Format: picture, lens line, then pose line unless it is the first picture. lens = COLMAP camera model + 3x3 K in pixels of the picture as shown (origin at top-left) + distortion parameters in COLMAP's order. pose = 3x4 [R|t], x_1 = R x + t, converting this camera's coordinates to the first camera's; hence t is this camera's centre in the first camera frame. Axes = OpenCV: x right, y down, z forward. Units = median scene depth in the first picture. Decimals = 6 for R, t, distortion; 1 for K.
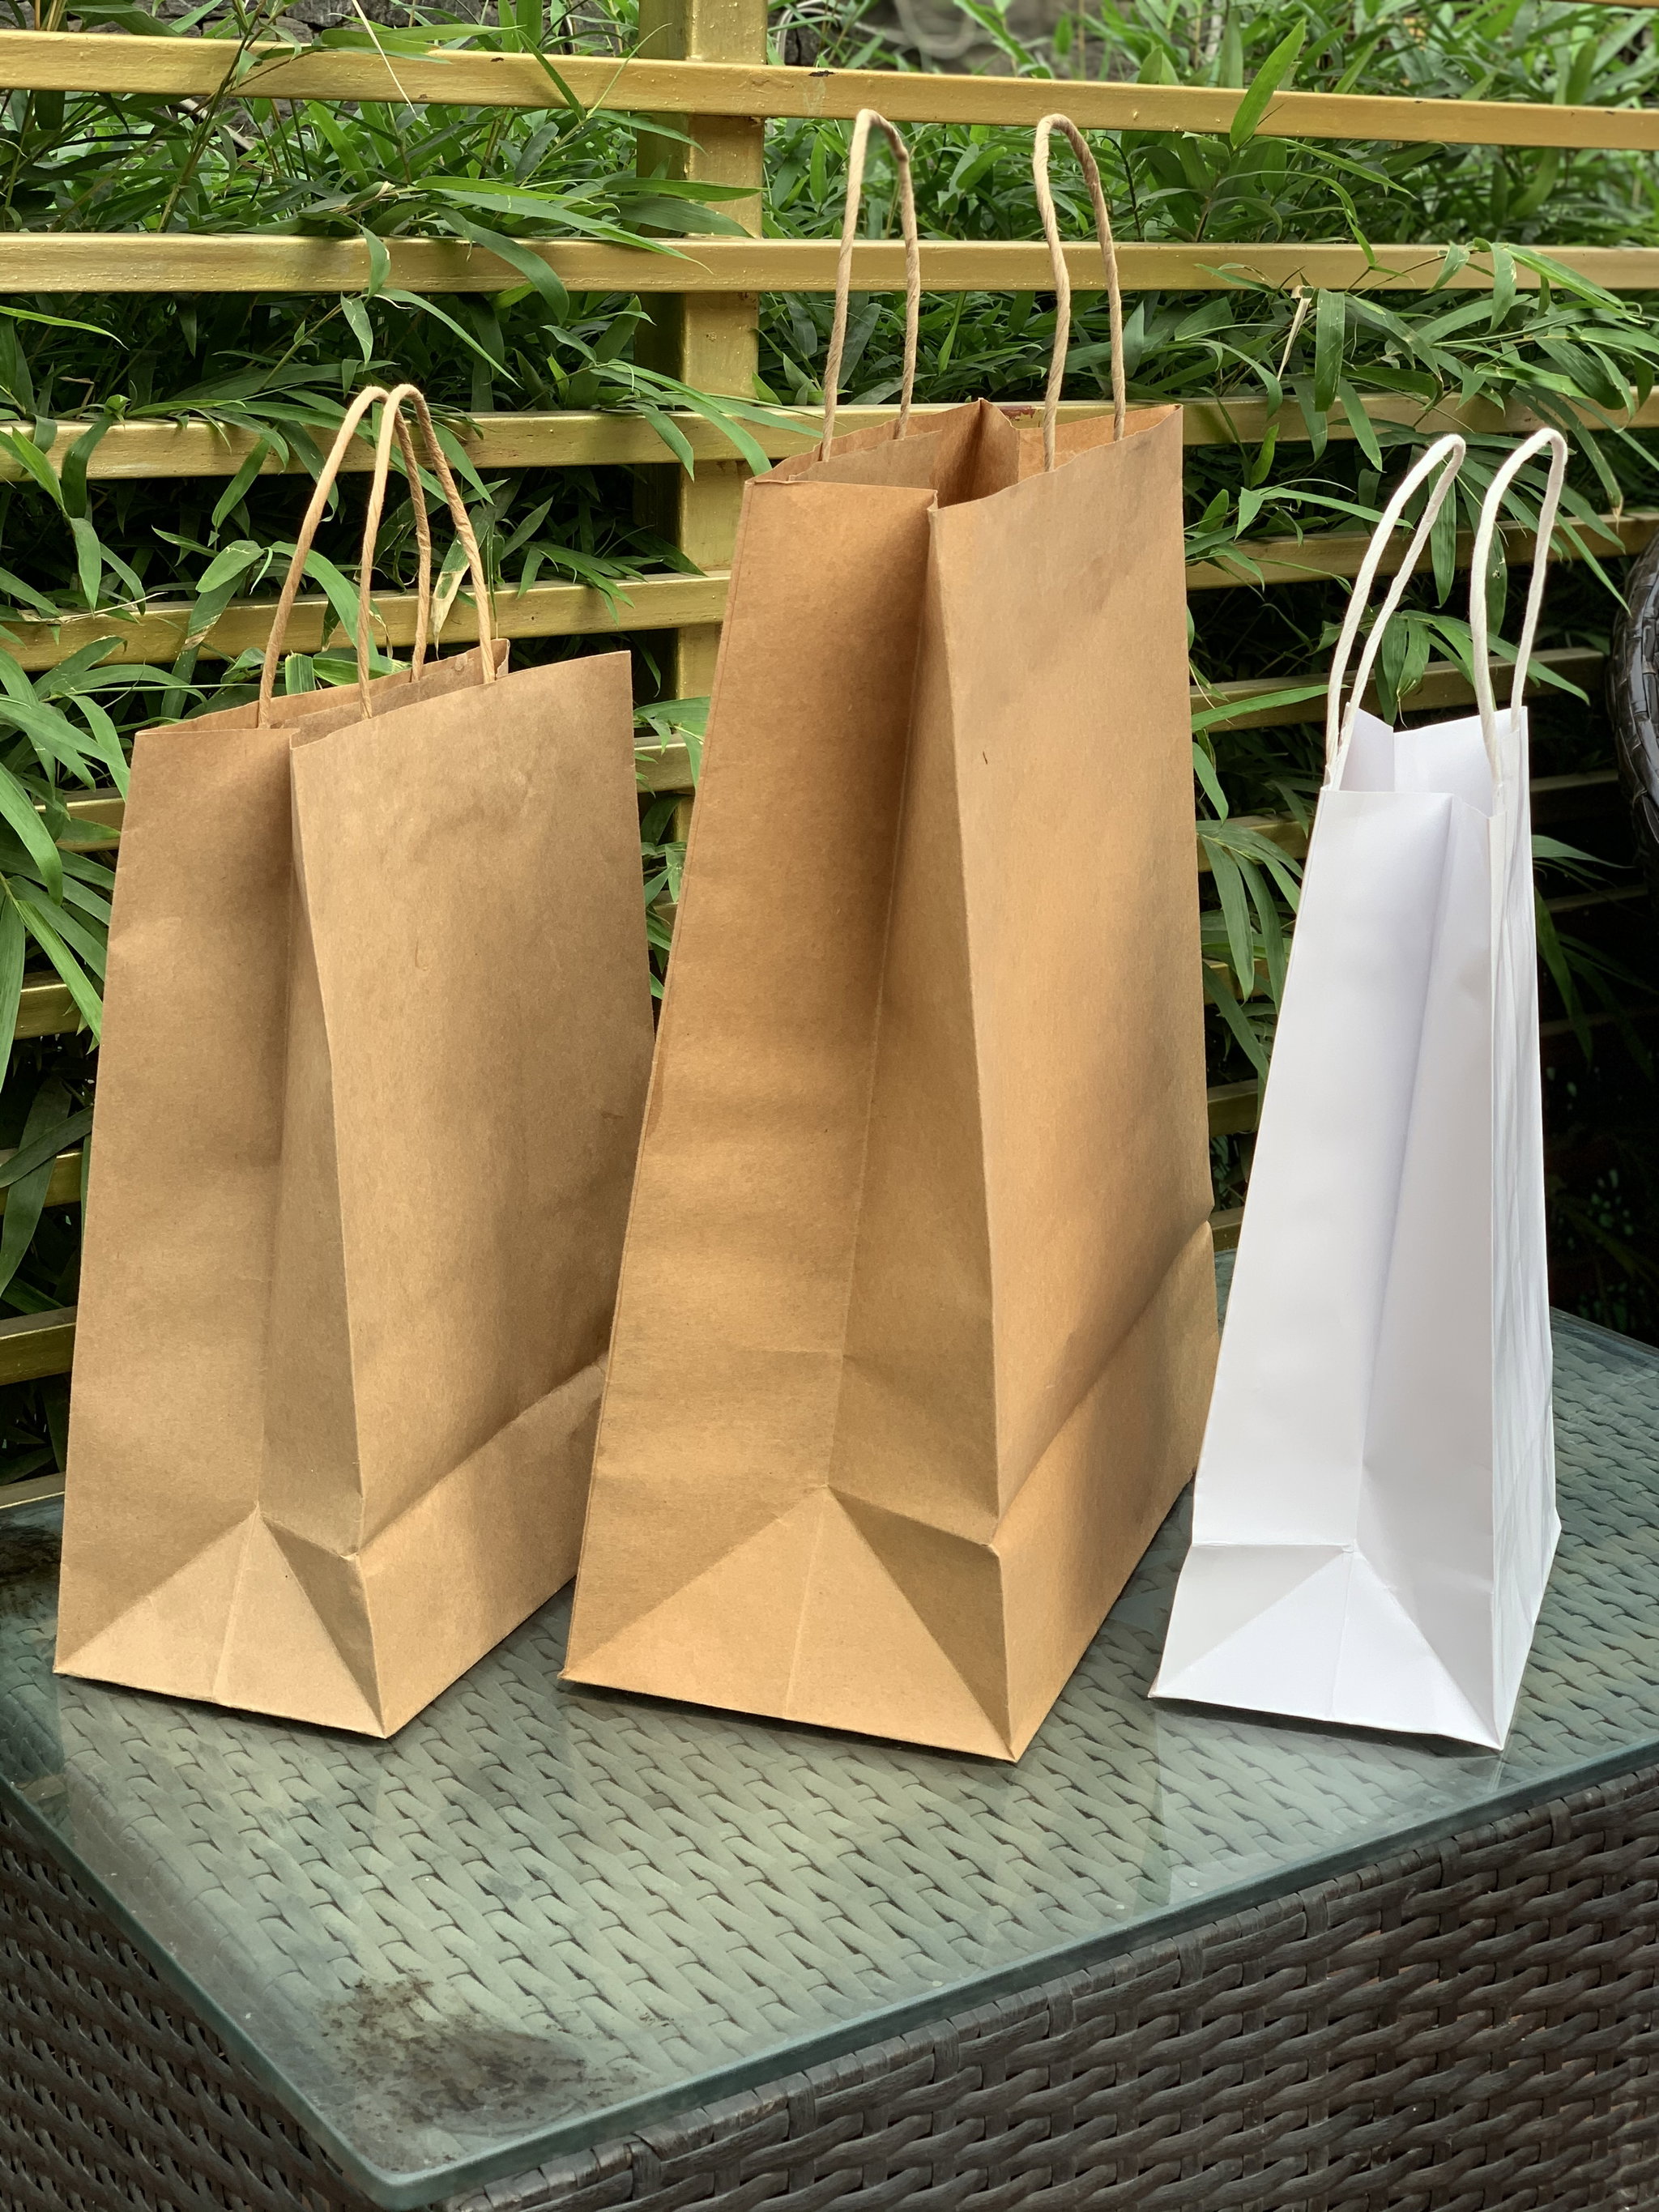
lens RADIAL K [[3834.1, 0, 829.5], [0, 3834.1, 1106.0], [0, 0, 1]] dist [0.367101, -1.880834]
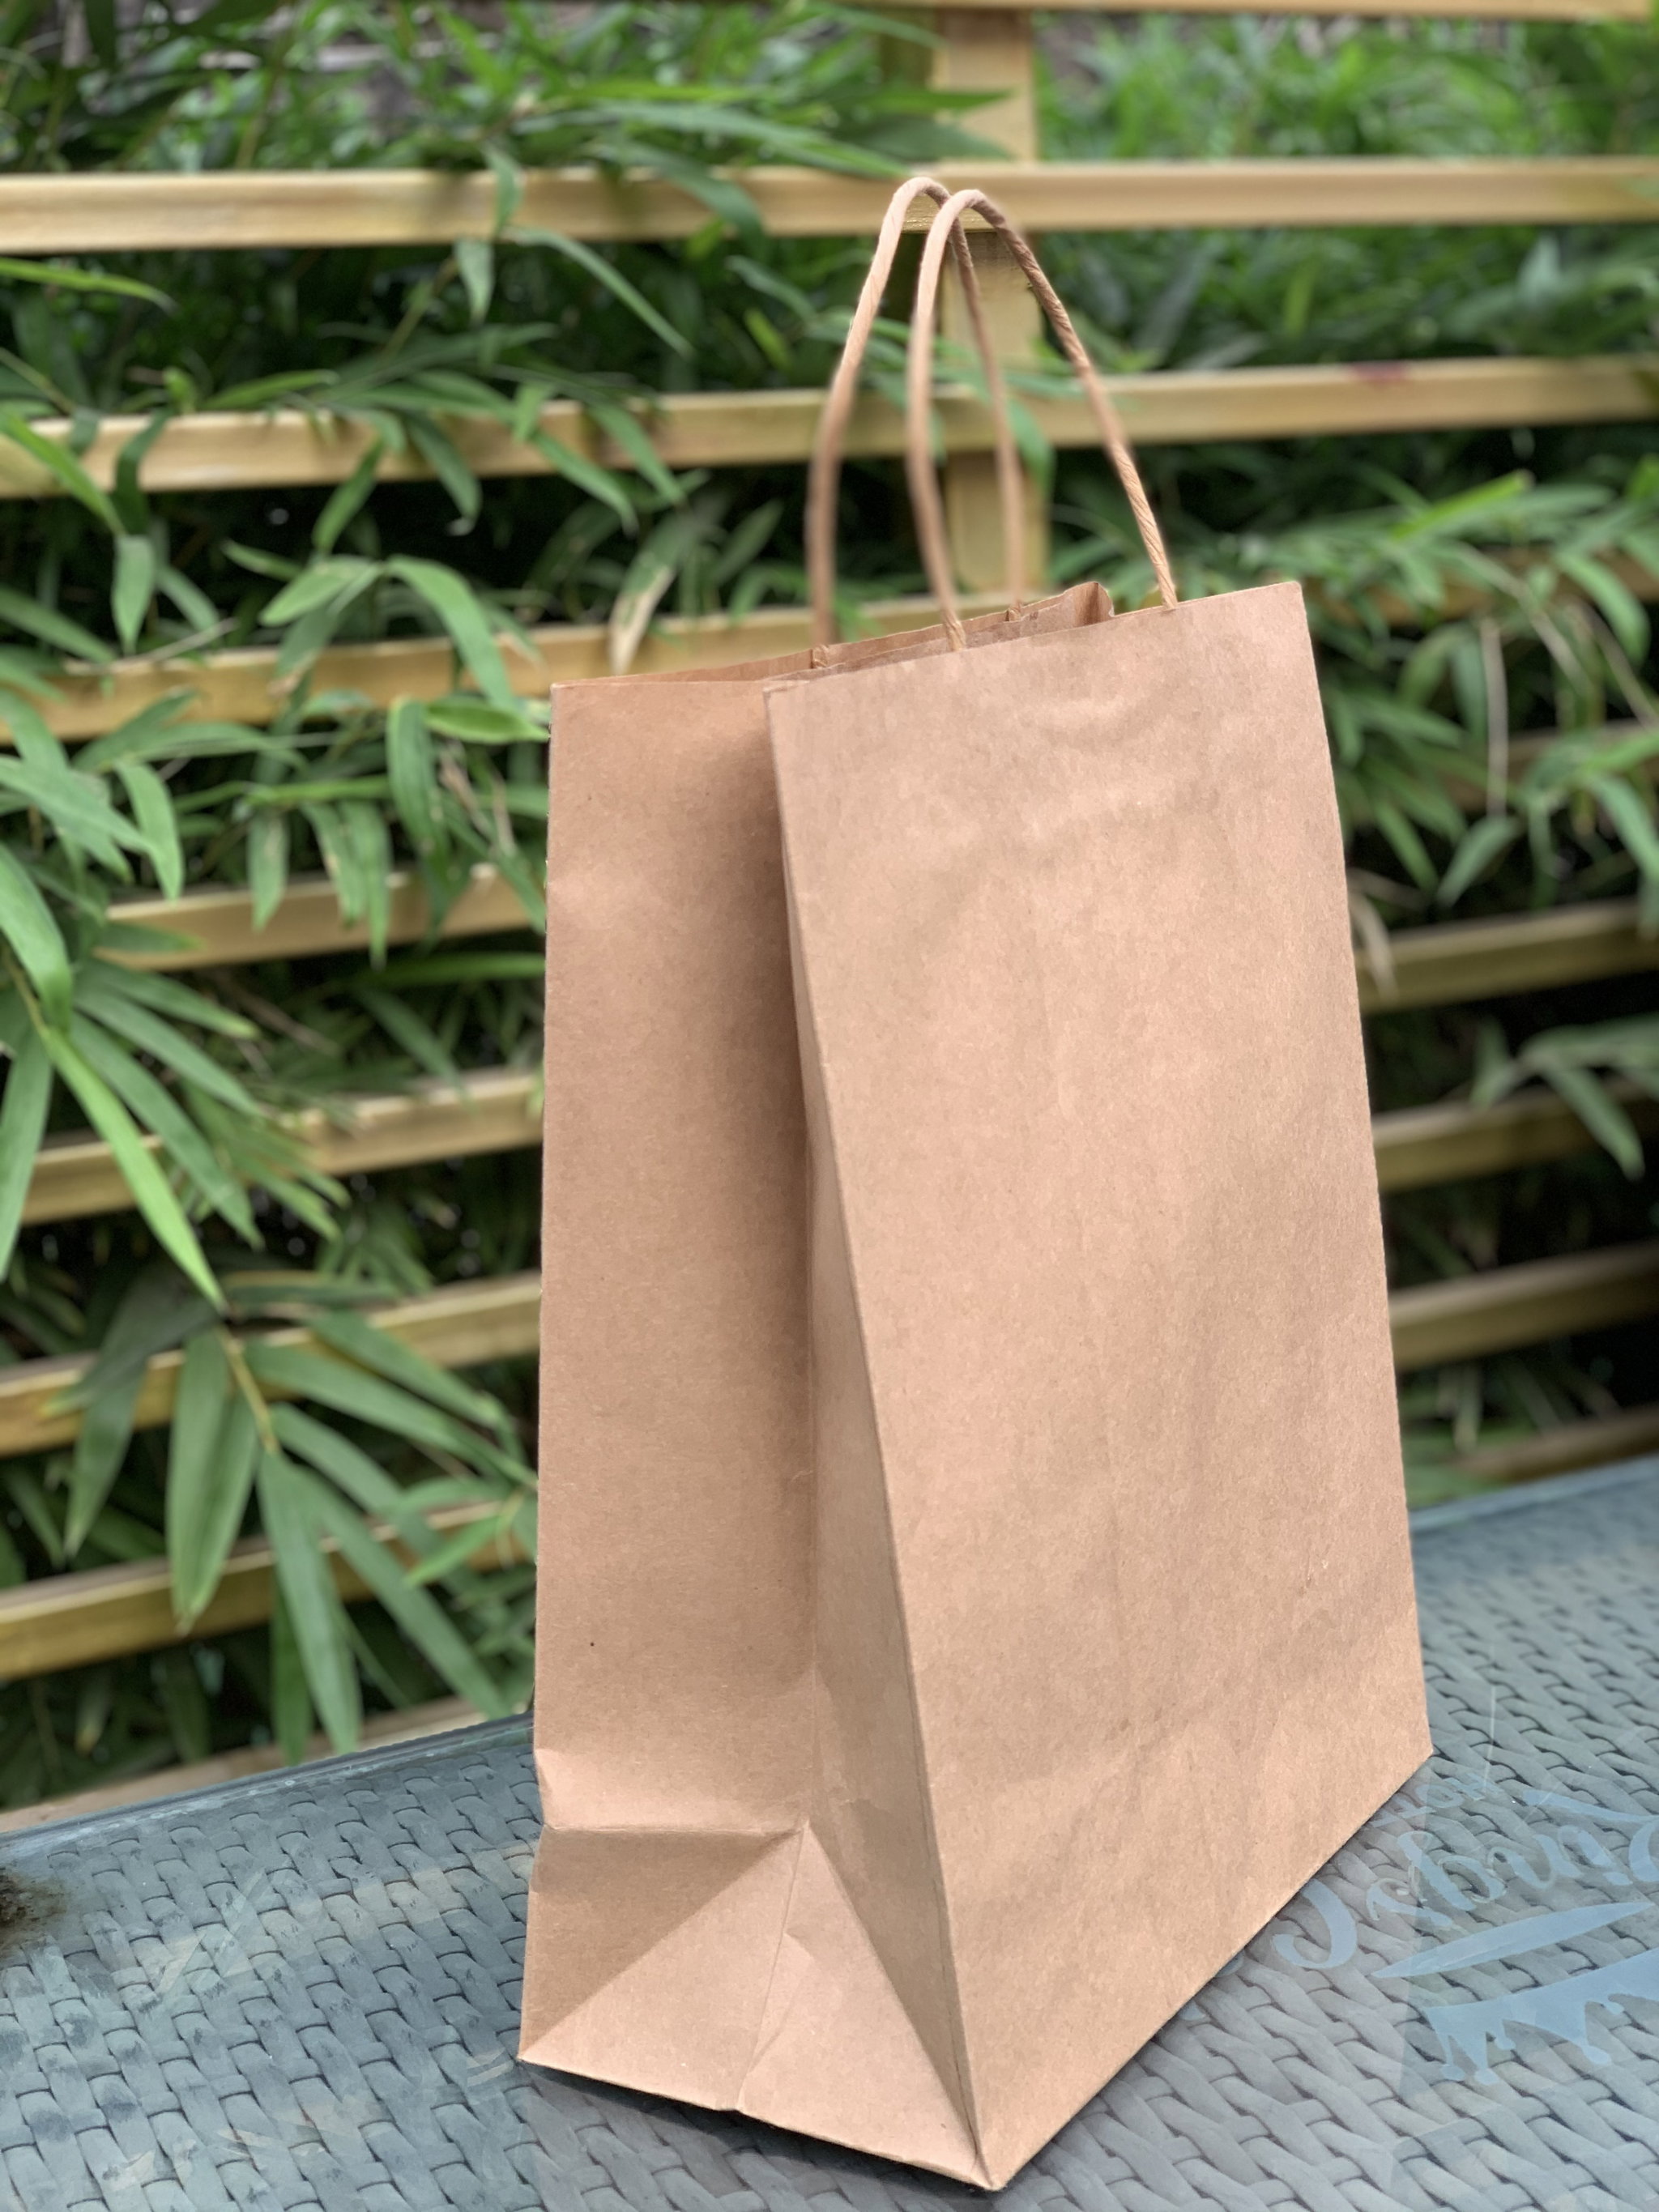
lens RADIAL K [[3834.1, 0, 829.5], [0, 3834.1, 1106.0], [0, 0, 1]] dist [0.367101, -1.880834]
pose [[0.988988, -0.031947, -0.144504, 0.049551], [0.025079, 0.998479, -0.049099, 0.003497], [0.145853, 0.044934, 0.988285, 0.239152]]
